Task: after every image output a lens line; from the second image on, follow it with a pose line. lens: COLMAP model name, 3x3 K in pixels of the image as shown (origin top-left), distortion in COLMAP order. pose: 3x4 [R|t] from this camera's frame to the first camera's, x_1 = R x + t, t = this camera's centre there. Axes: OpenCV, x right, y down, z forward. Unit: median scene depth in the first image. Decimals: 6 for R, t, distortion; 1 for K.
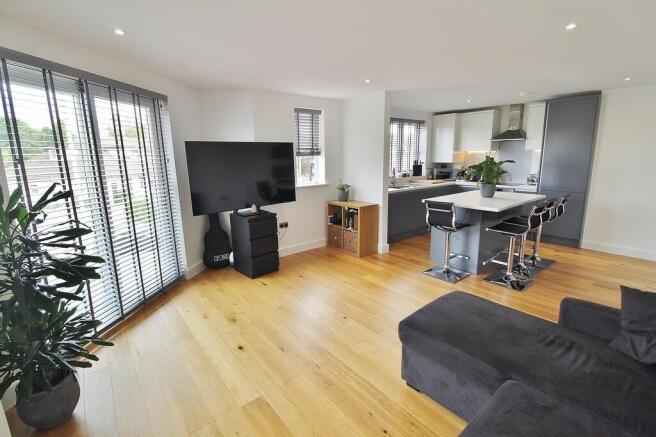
lens RADIAL K [[311.7, 0, 328.0], [0, 311.7, 218.5], [0, 0, 1]] dist [-0.001024, 0.000006]
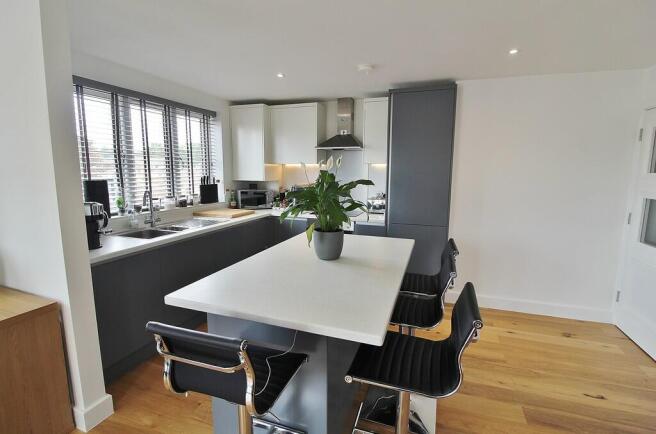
lens RADIAL K [[309.5, 0, 328.0], [0, 309.5, 217.0], [0, 0, 1]] dist [-0.001122, -0.000018]
pose [[0.858021, -0.055703, 0.510584, 0.188909], [0.082065, 0.996198, -0.029227, -0.079412], [-0.507015, 0.066979, 0.859331, 0.408468]]
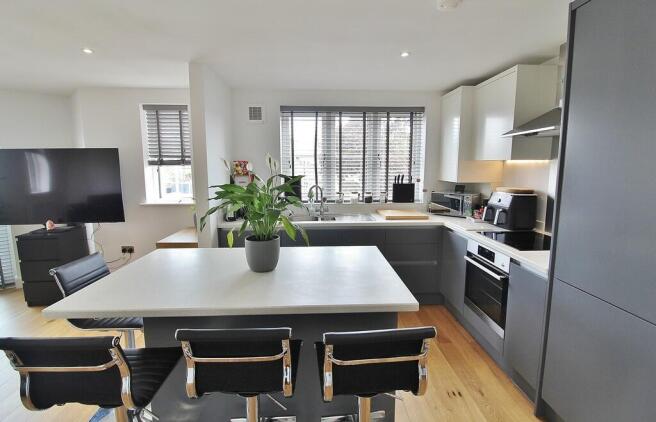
lens RADIAL K [[305.9, 0, 328.0], [0, 305.9, 211.0], [0, 0, 1]] dist [0.000151, -0.000085]
pose [[0.802178, 0.100515, -0.588564, 0.545162], [-0.129539, 0.991548, -0.007217, -0.104382], [0.582864, 0.082031, 0.808418, 0.486273]]
